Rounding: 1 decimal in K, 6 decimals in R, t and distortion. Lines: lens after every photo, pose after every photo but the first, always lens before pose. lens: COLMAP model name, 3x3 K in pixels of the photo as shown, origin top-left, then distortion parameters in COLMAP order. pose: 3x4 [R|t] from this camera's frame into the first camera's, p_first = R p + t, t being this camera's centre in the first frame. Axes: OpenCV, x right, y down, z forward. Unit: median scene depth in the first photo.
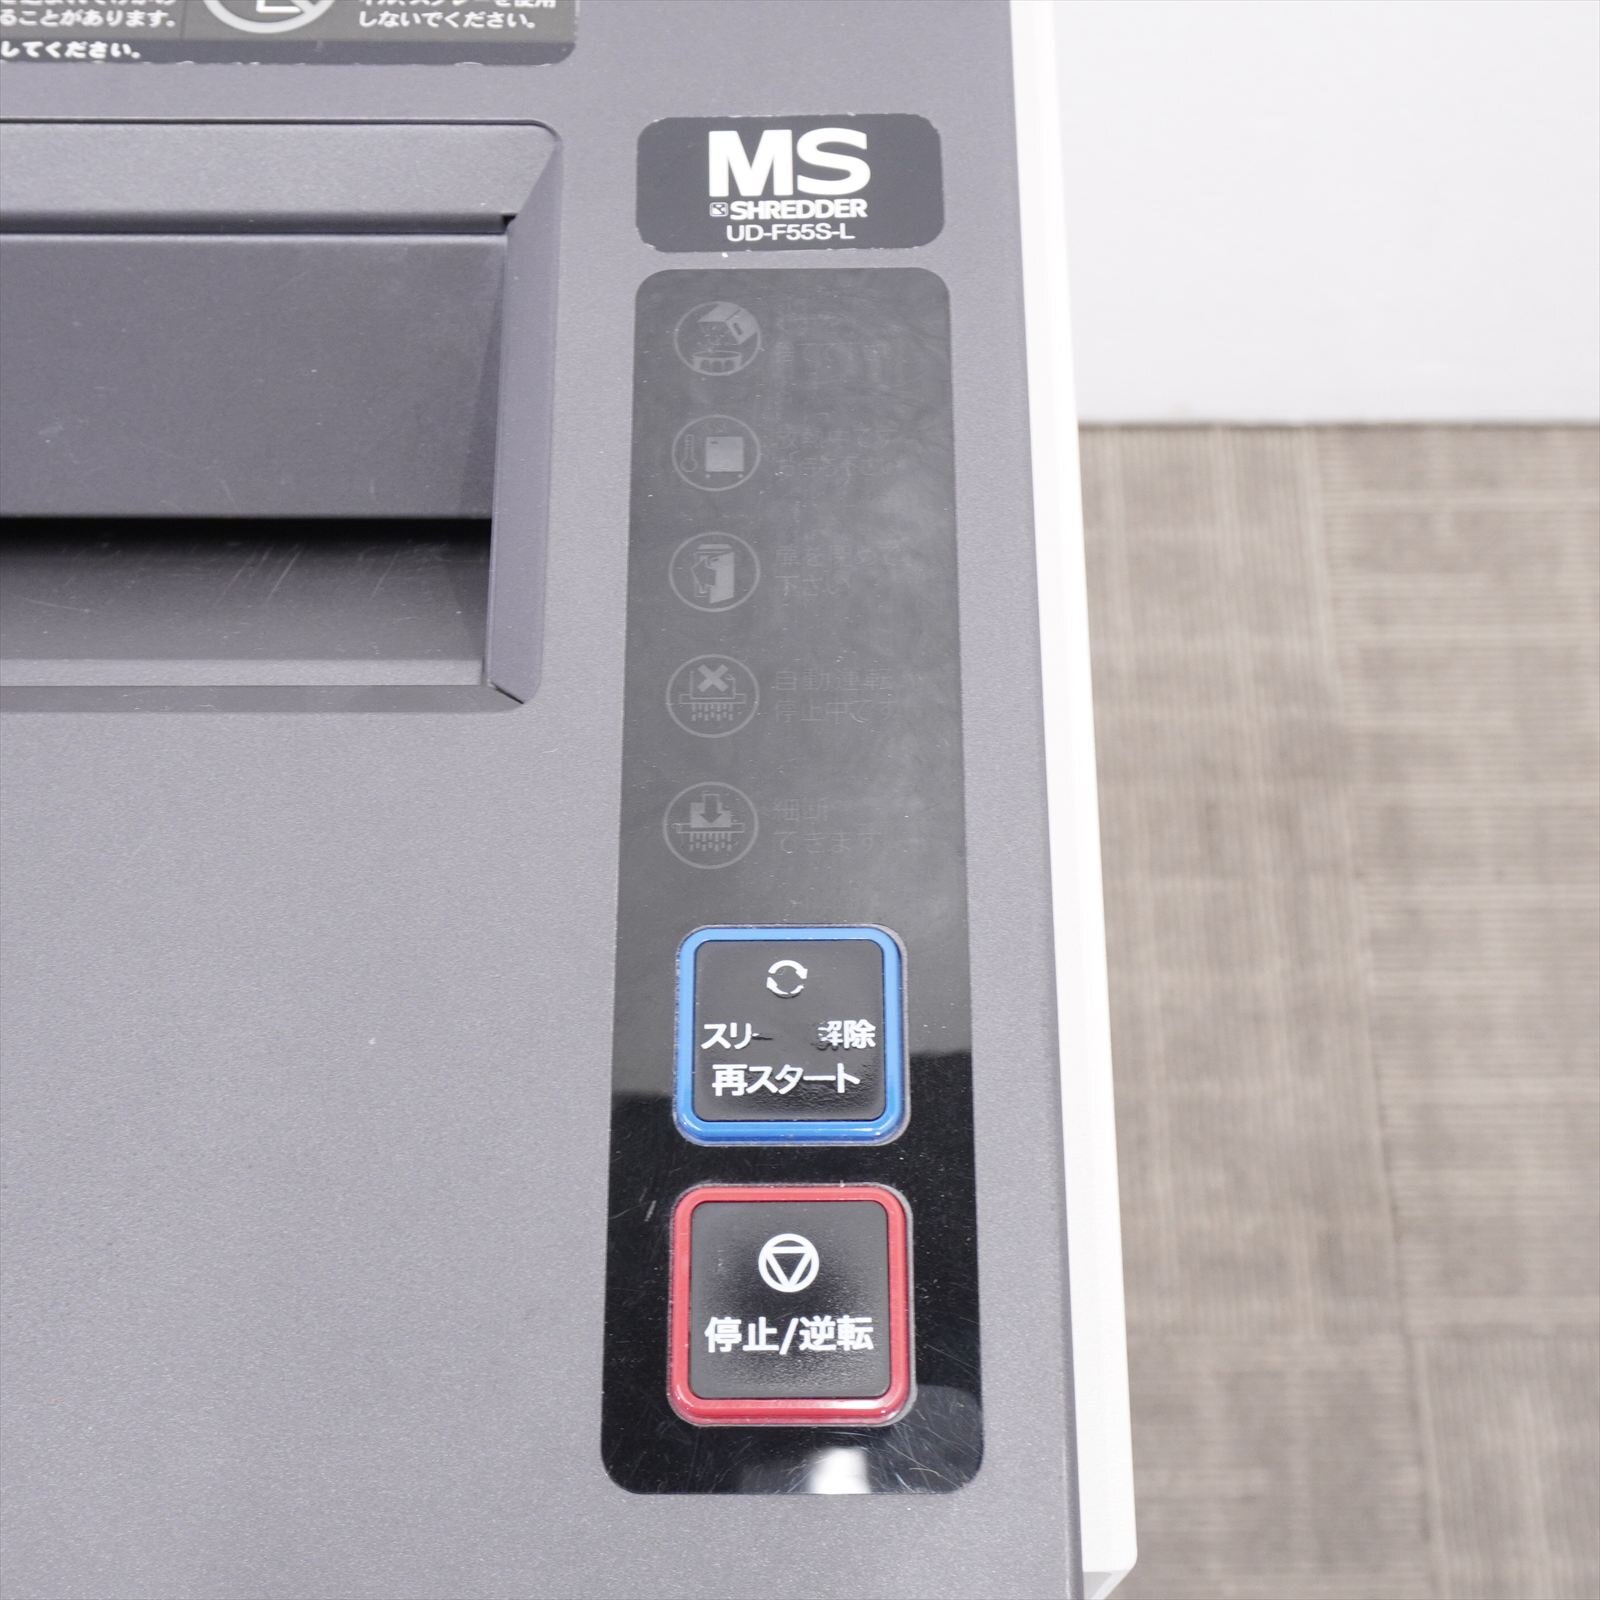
lens RADIAL K [[2592.3, 0, 800.2], [0, 2592.3, 797.6], [0, 0, 1]] dist [-0.008163, 0.000000]
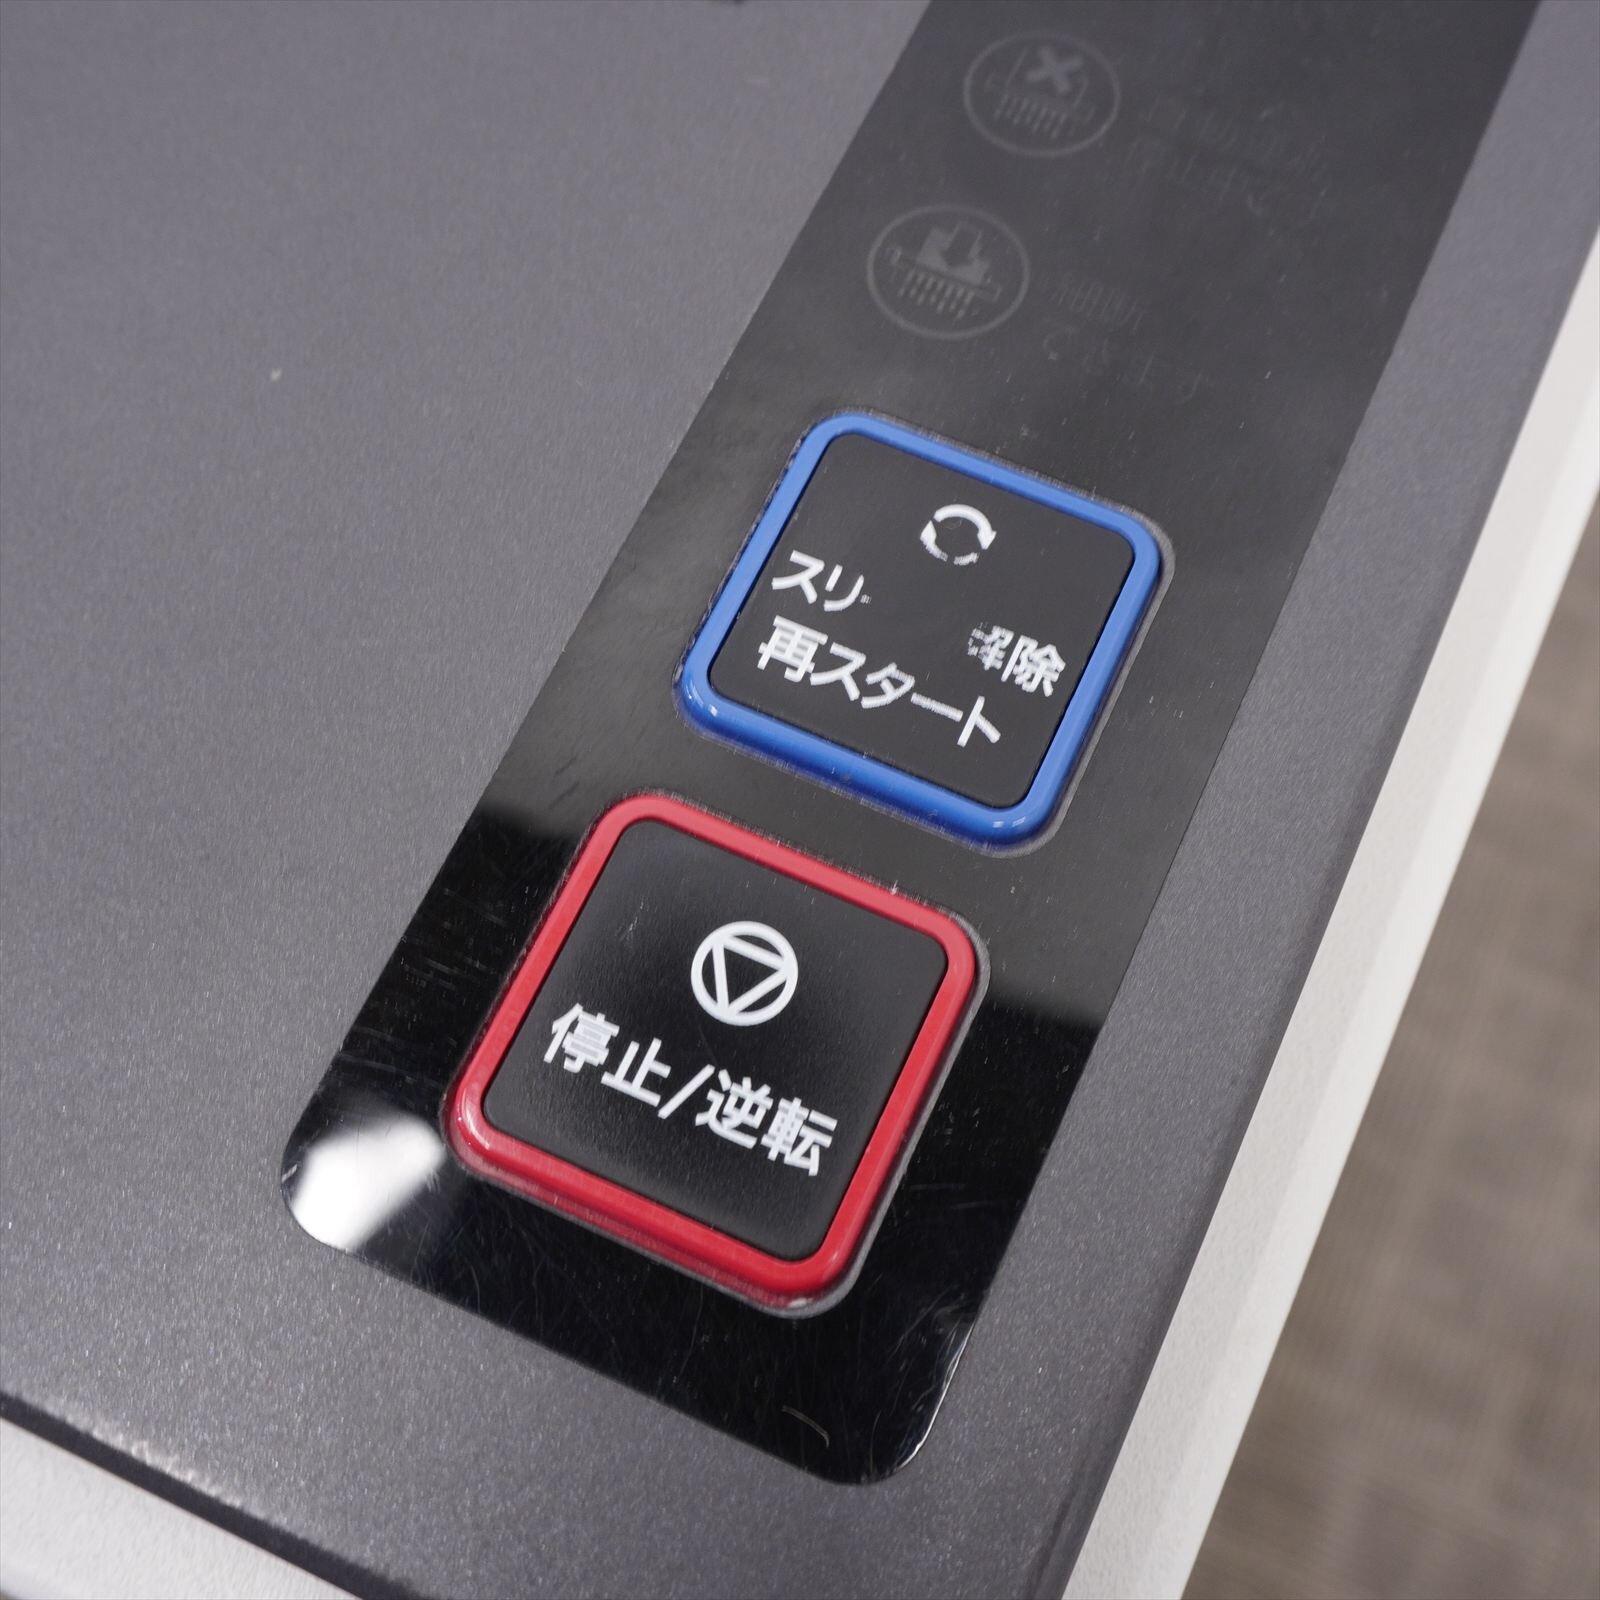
lens RADIAL K [[2272.0, 0, 796.8], [0, 2272.0, 802.4], [0, 0, 1]] dist [0.045952, 0.000000]
pose [[0.907849, 0.385176, -0.165678, 0.069382], [-0.382772, 0.922620, 0.047512, 0.115378], [0.171158, 0.020283, 0.985035, 0.510561]]
